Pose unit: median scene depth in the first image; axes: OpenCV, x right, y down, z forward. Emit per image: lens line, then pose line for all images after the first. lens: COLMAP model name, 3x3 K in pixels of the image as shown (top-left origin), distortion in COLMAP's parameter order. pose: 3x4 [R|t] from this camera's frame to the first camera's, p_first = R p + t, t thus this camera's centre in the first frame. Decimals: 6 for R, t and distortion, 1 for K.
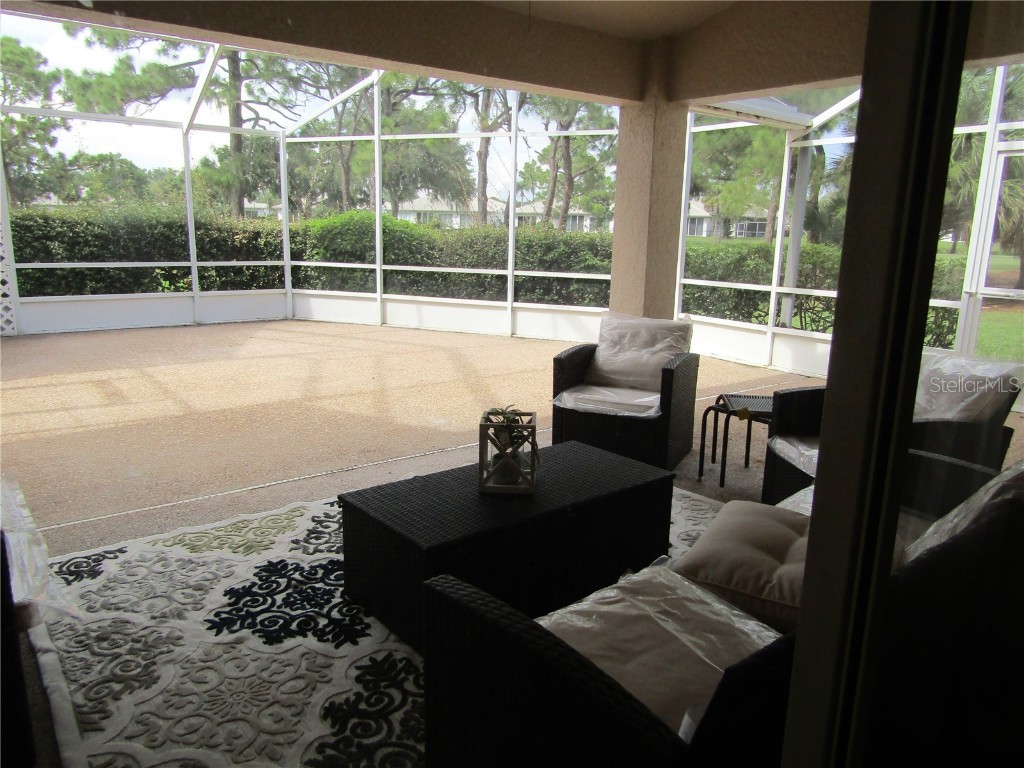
lens RADIAL K [[723.7, 0, 512.0], [0, 723.7, 384.0], [0, 0, 1]] dist [-0.010087, 0.000017]
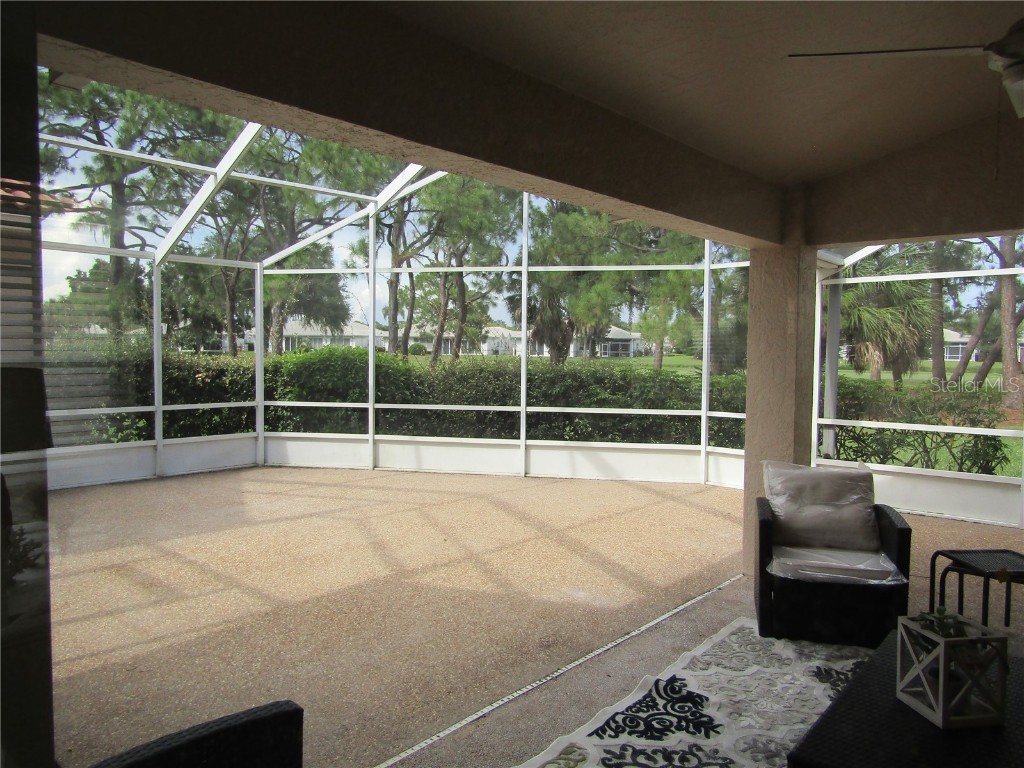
lens RADIAL K [[723.7, 0, 512.0], [0, 723.7, 384.0], [0, 0, 1]] dist [-0.010087, 0.000017]
pose [[0.982540, -0.021826, 0.184765, -0.177316], [0.051918, 0.985810, -0.159634, -0.032949], [-0.178659, 0.166439, 0.969731, 0.071708]]
